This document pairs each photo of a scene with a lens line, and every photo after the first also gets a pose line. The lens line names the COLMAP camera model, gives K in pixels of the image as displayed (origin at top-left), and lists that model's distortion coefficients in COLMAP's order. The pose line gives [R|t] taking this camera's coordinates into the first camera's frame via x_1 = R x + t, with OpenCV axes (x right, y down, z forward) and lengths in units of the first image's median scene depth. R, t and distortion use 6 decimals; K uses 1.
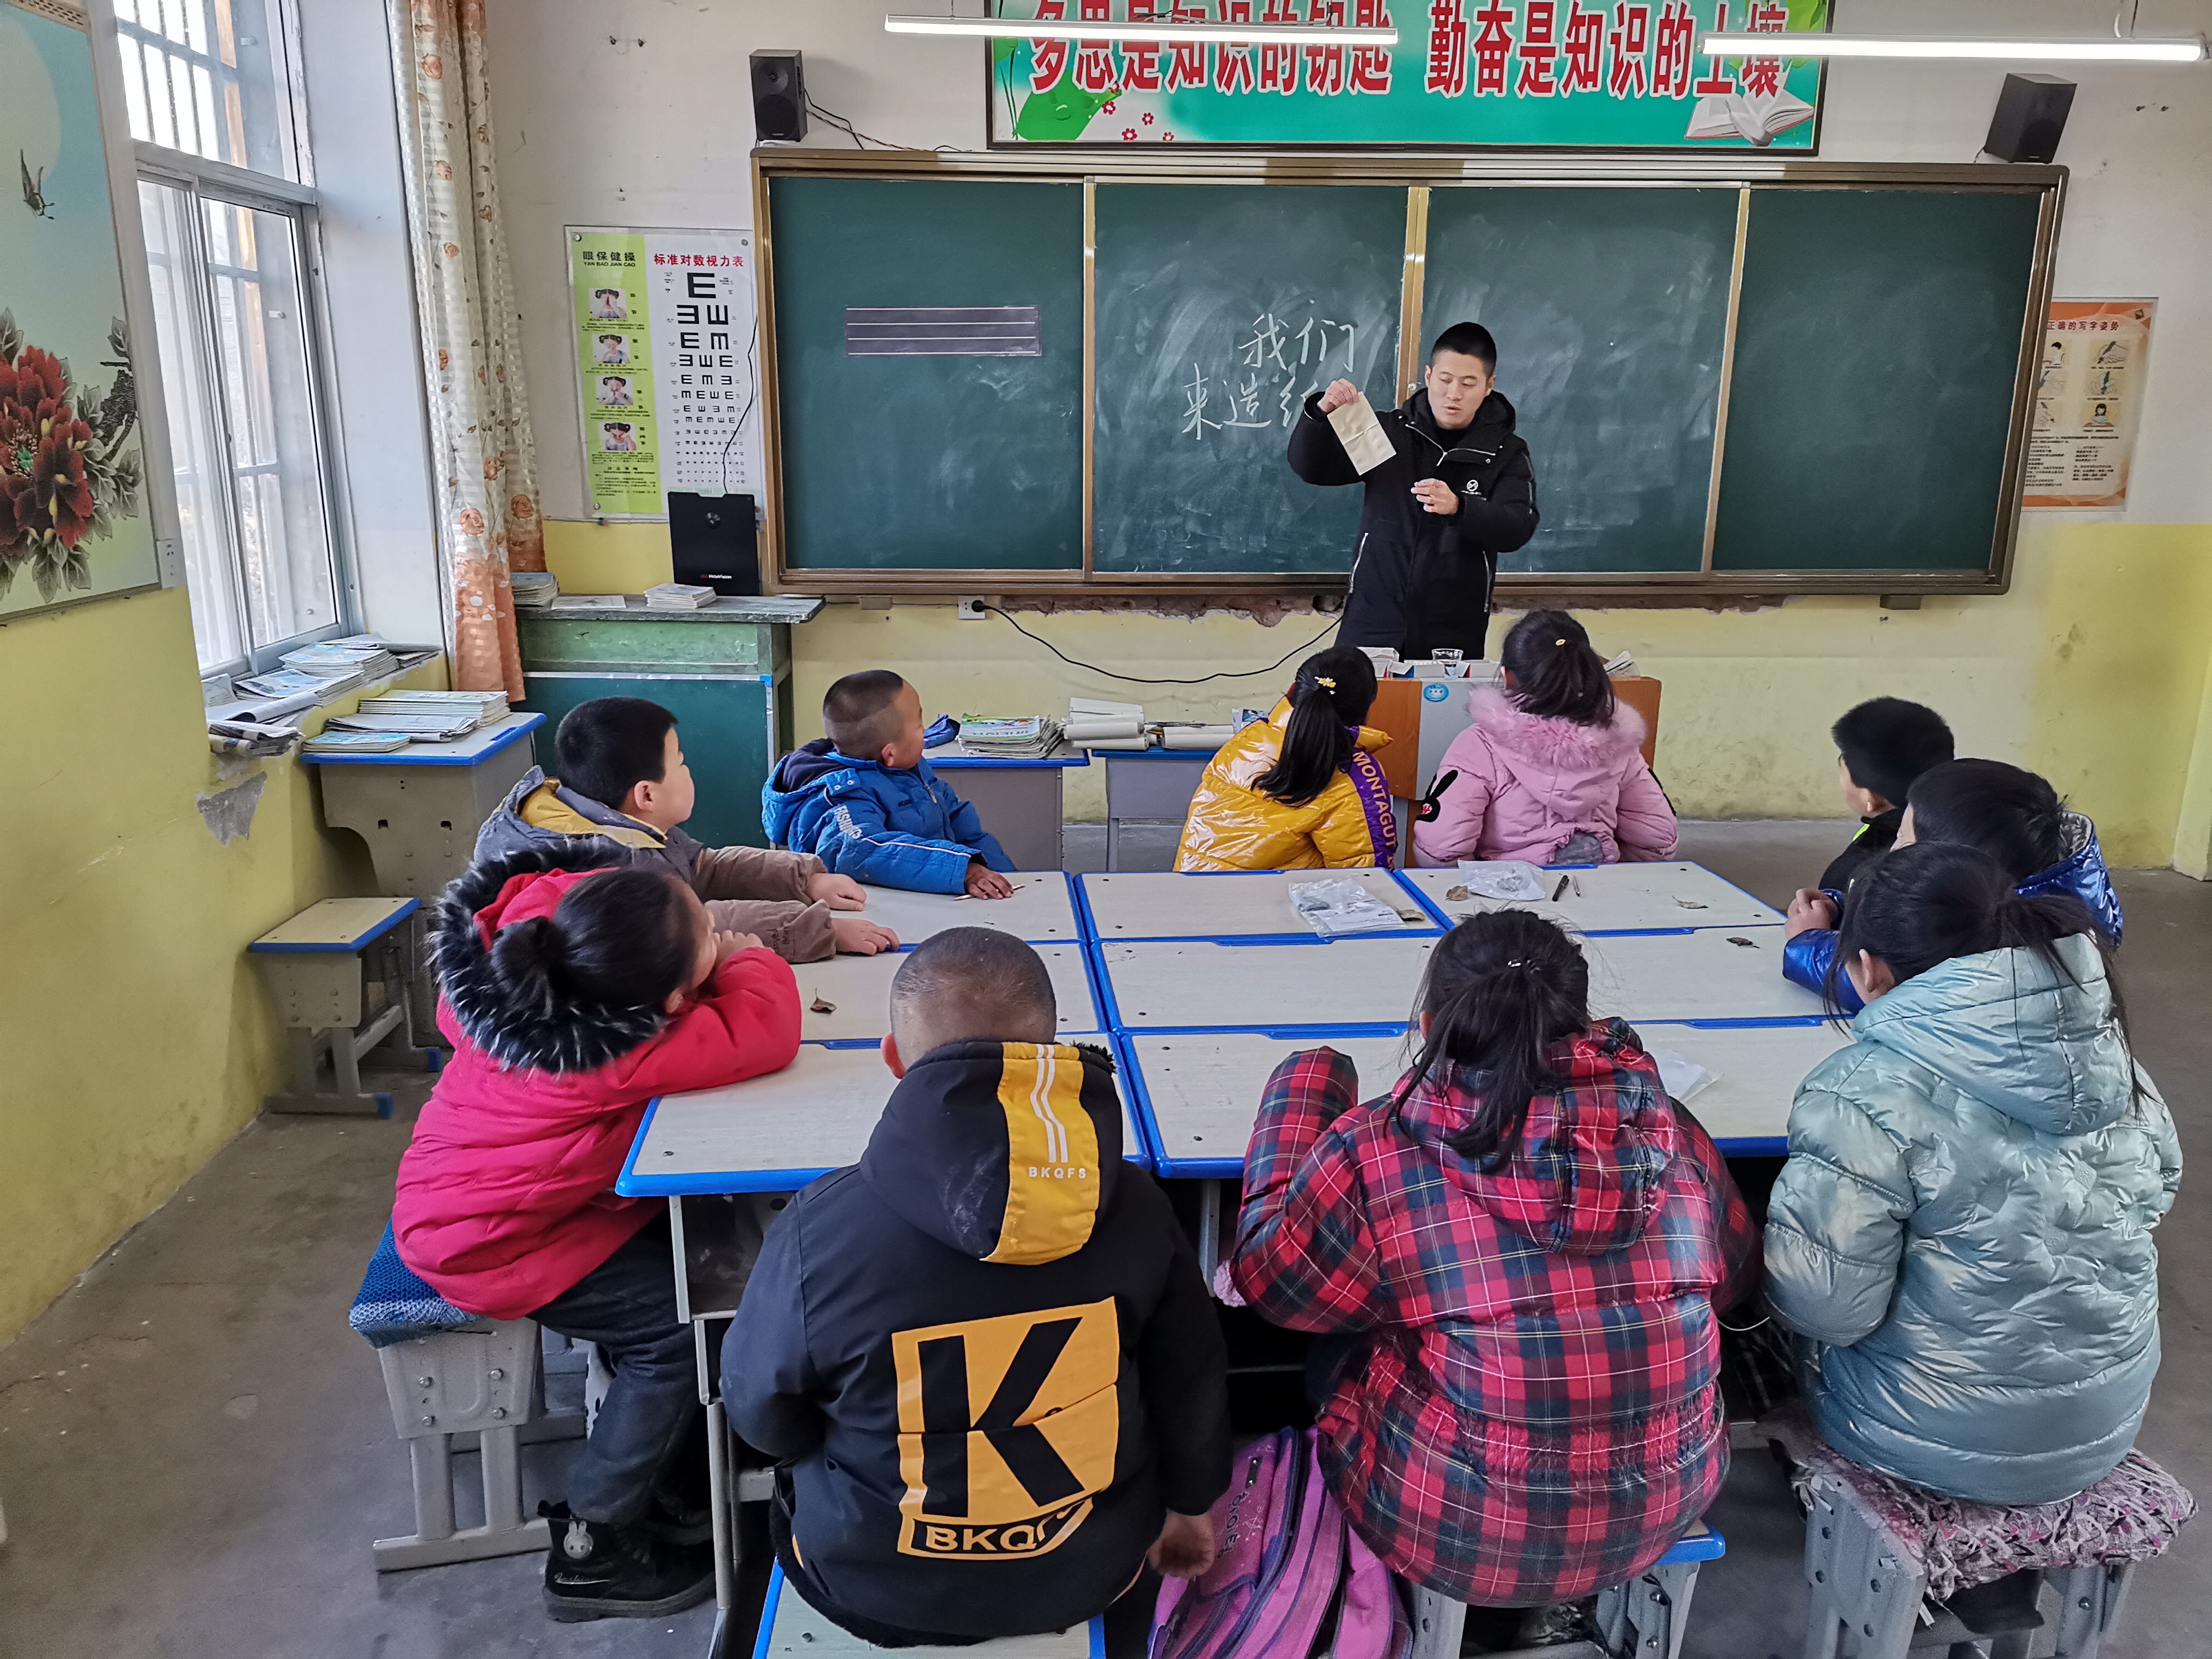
lens RADIAL K [[1649.5, 0, 1119.7], [0, 1649.5, 827.9], [0, 0, 1]] dist [0.100634, -0.115798]
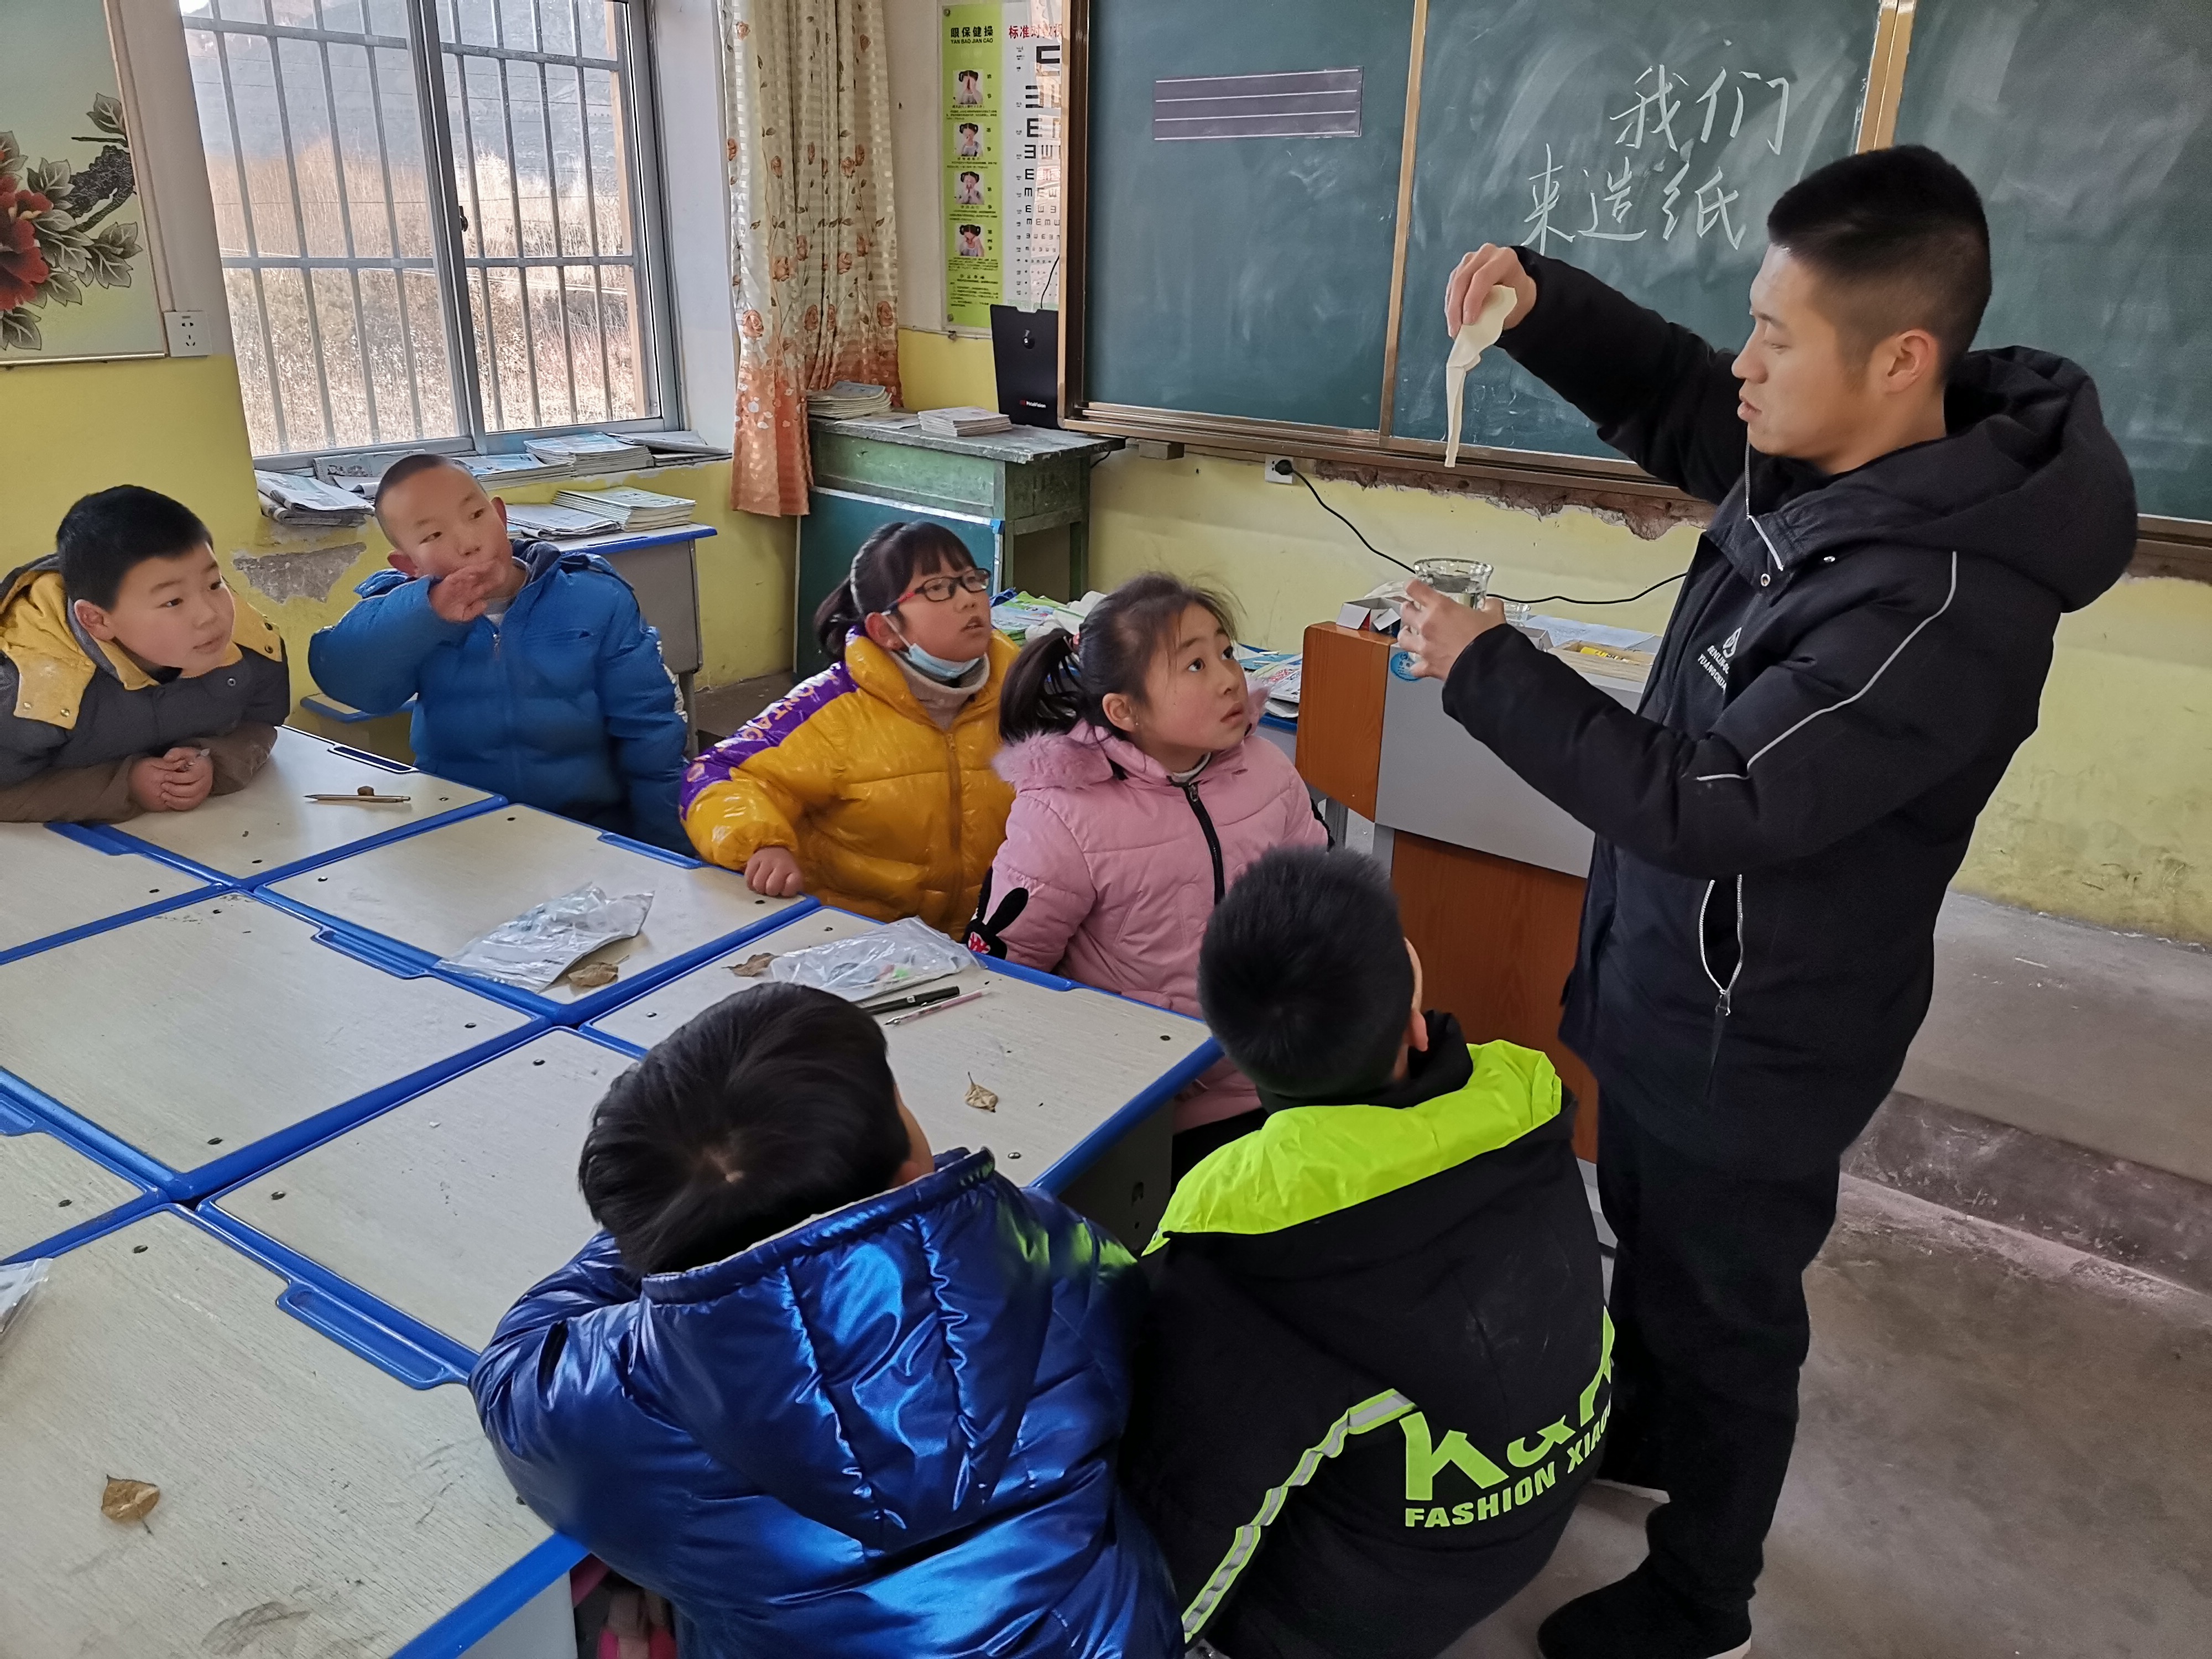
lens RADIAL K [[1649.5, 0, 1122.7], [0, 1649.5, 825.5], [0, 0, 1]] dist [0.100634, -0.115798]
pose [[0.765441, 0.233483, -0.599655, 0.394651], [-0.176716, 0.972297, 0.153003, -0.078593], [0.618767, -0.011146, 0.785496, 0.336563]]
